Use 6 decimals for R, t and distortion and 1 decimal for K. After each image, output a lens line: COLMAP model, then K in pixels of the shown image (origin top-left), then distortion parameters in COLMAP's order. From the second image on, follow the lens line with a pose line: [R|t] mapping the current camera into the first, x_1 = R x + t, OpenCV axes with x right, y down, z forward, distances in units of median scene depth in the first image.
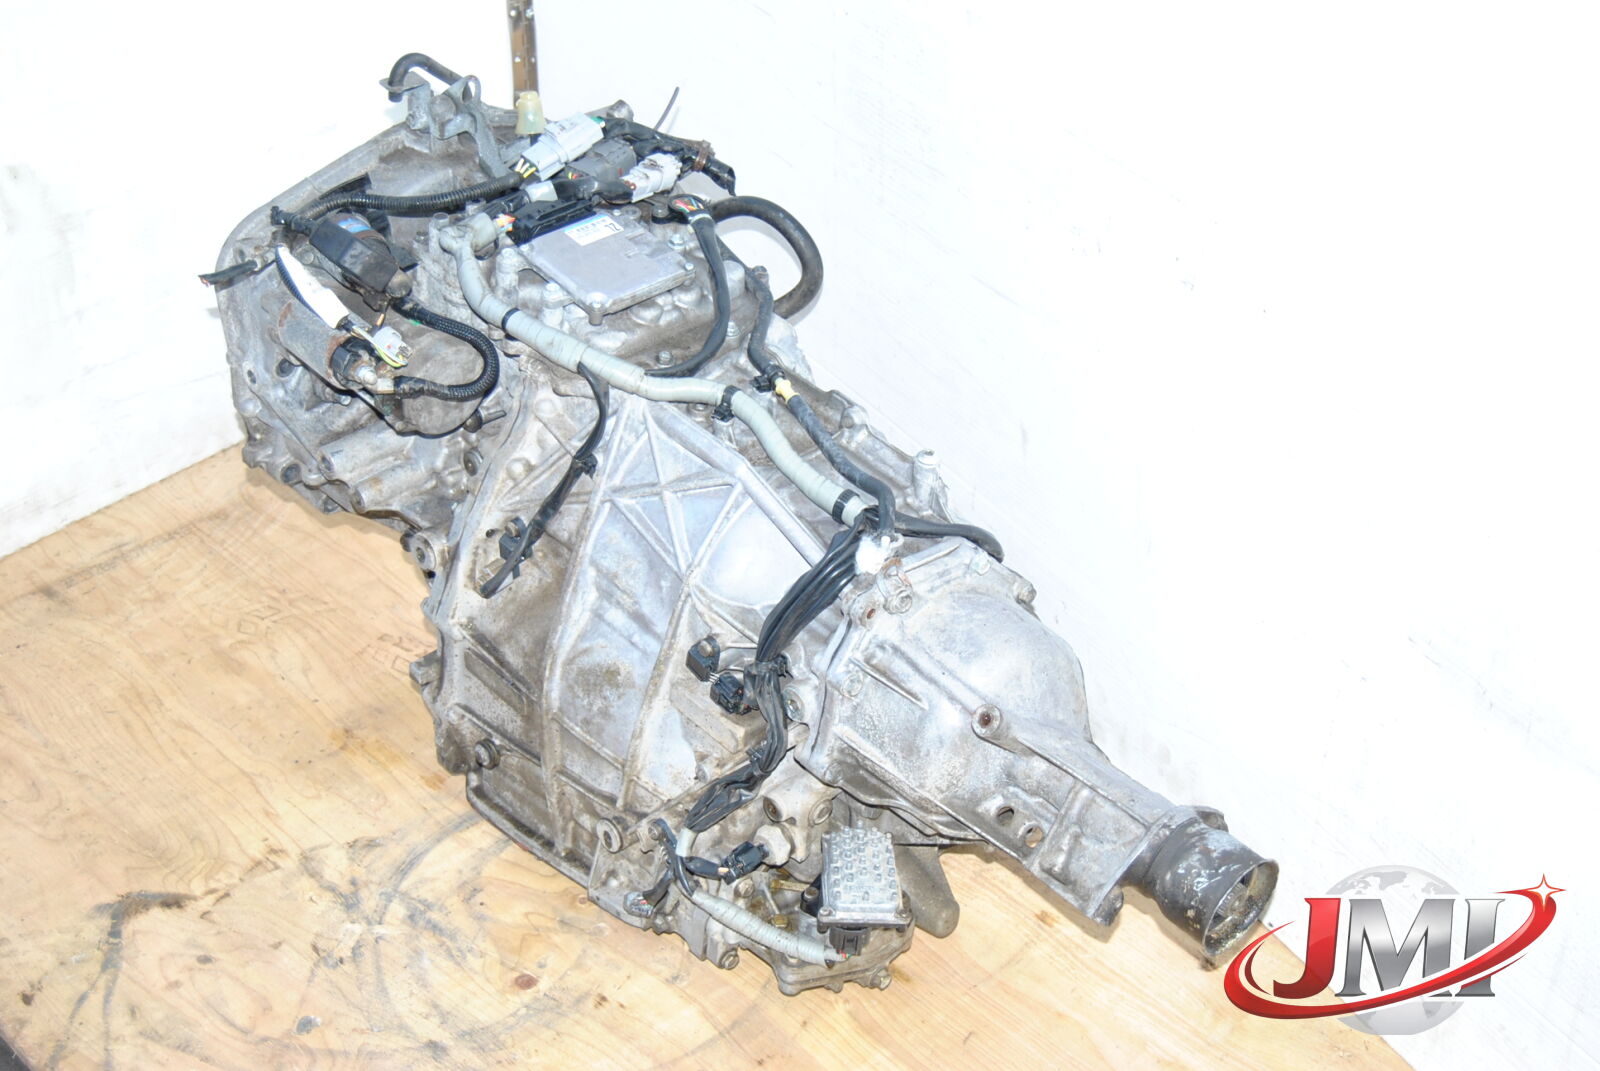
lens RADIAL K [[2321.9, 0, 800.0], [0, 2321.9, 535.5], [0, 0, 1]] dist [-0.012182, -0.030670]
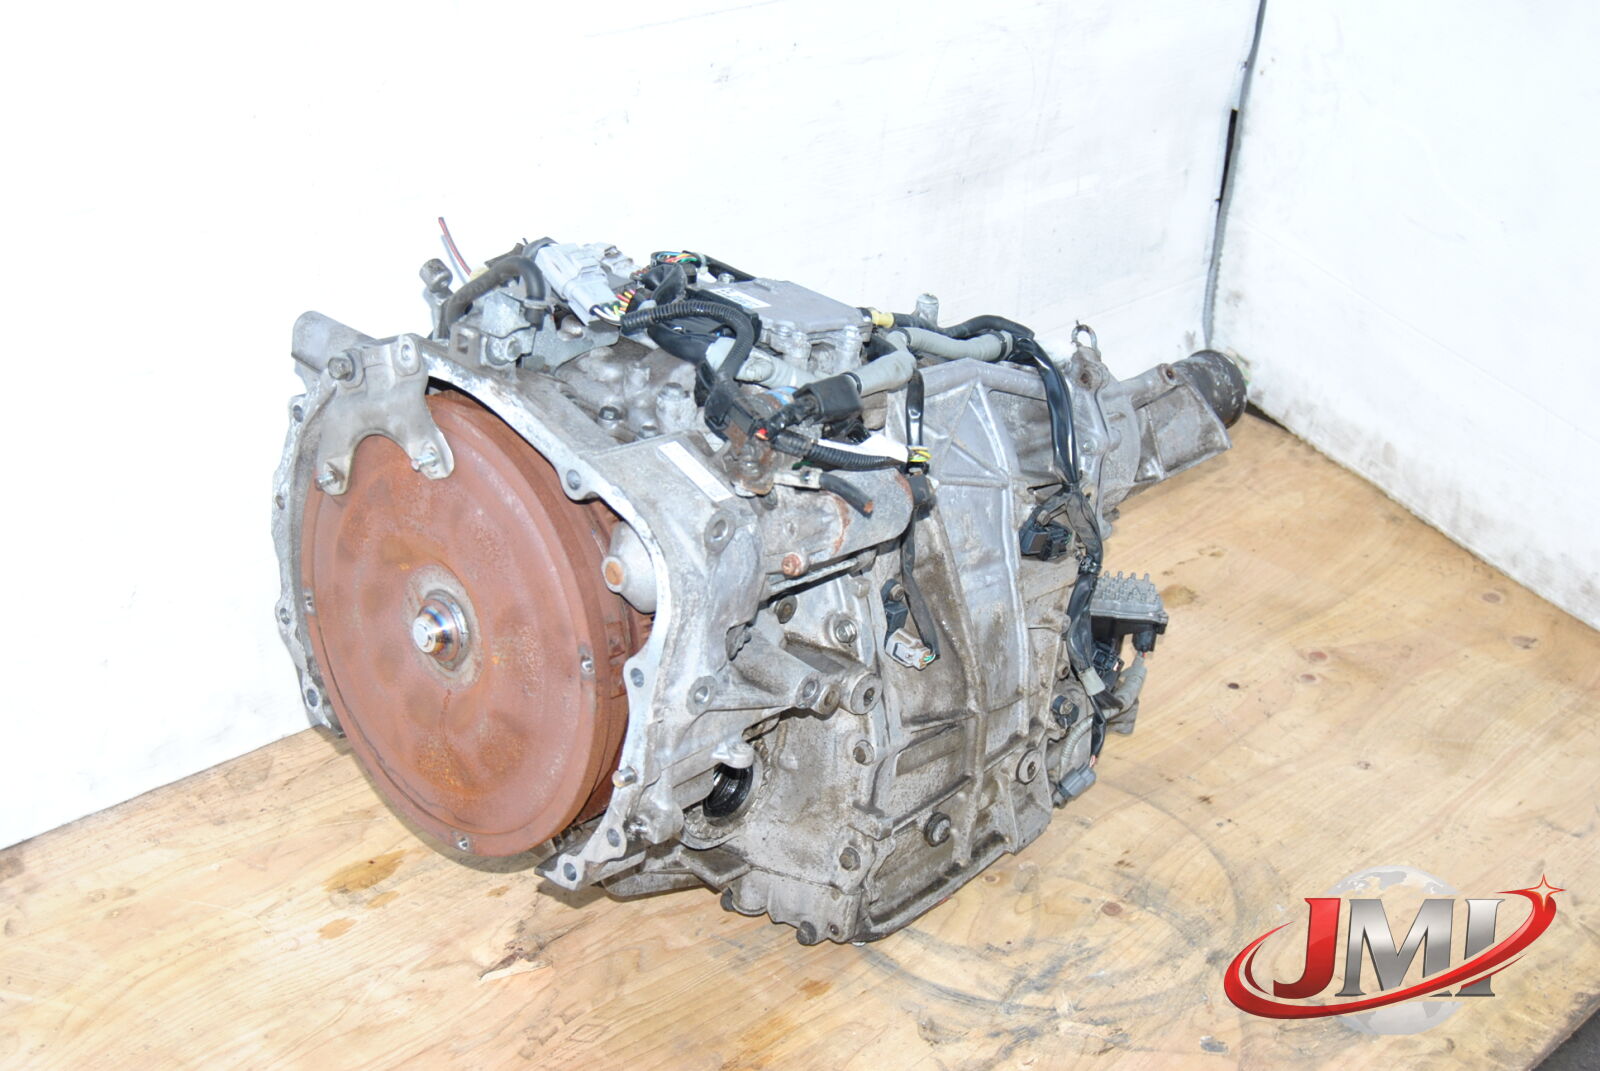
lens RADIAL K [[2321.9, 0, 800.0], [0, 2321.9, 535.5], [0, 0, 1]] dist [-0.012182, -0.030670]
pose [[-0.058000, -0.478104, 0.876386, -0.900600], [0.501145, 0.745297, 0.439756, -0.435792], [-0.863417, 0.464703, 0.196373, 0.815709]]
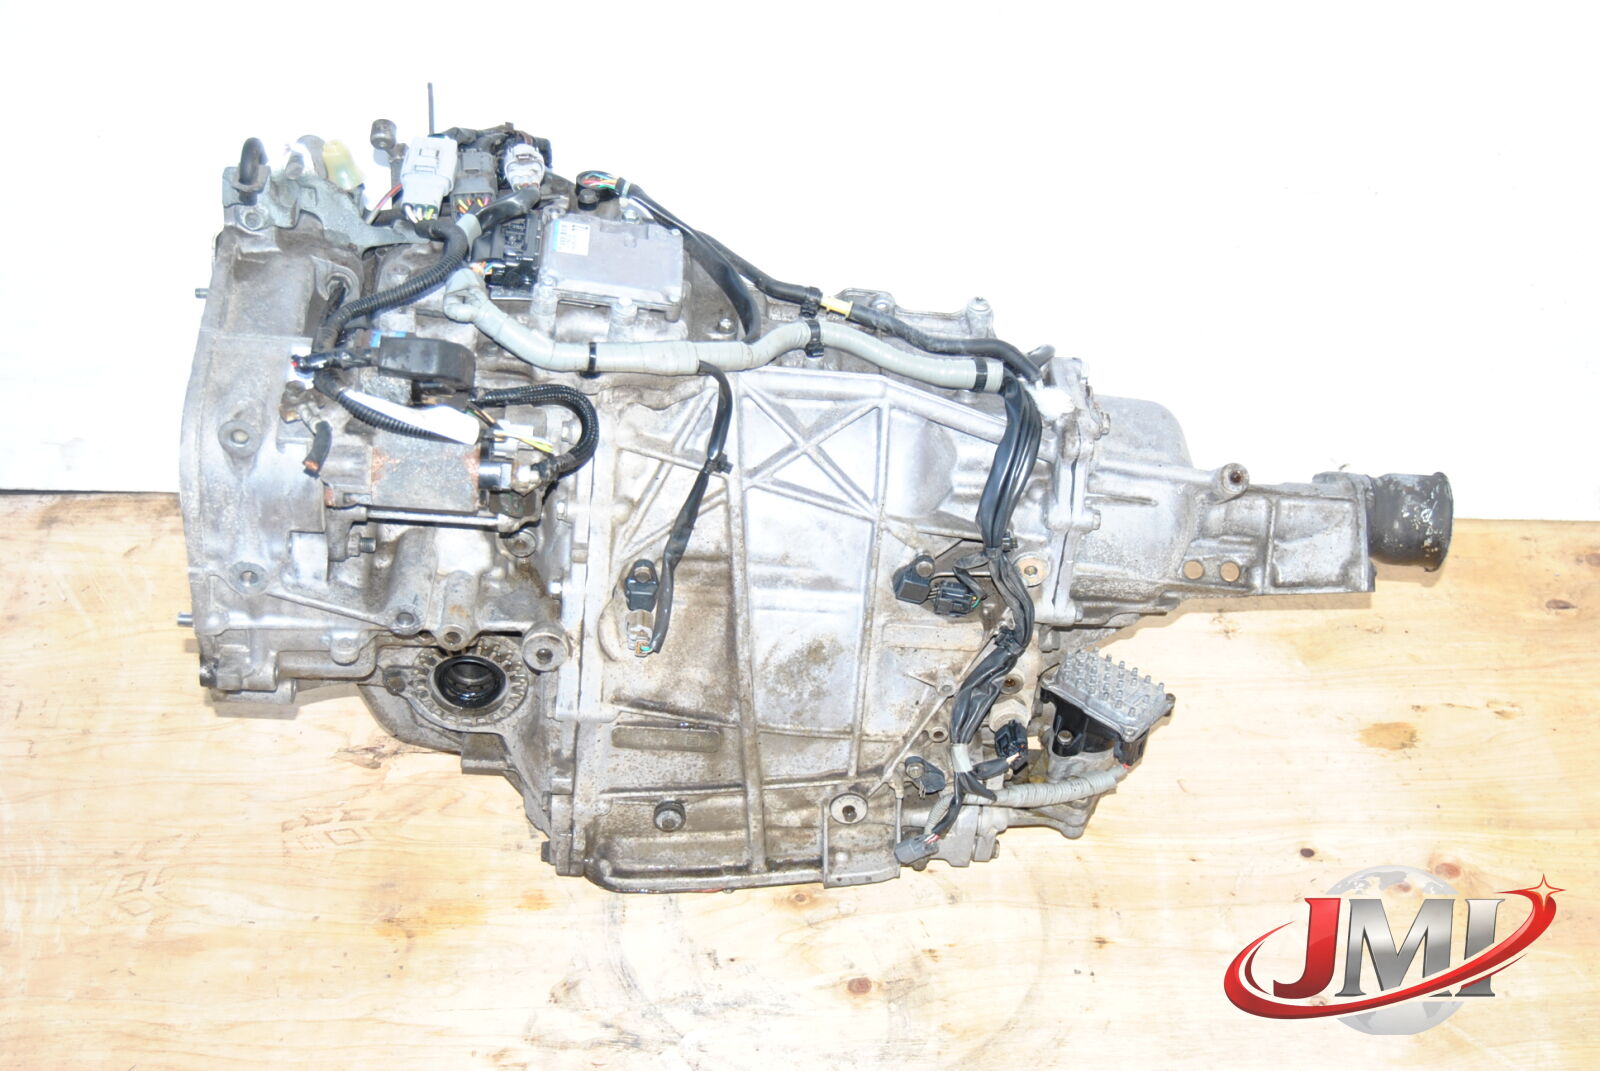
lens RADIAL K [[2355.4, 0, 800.0], [0, 2355.4, 535.5], [0, 0, 1]] dist [-0.025339, -0.102057]
pose [[0.657470, -0.451661, 0.603105, -0.614540], [0.413823, 0.885351, 0.211908, -0.180483], [-0.629670, 0.110256, 0.768999, 0.244411]]
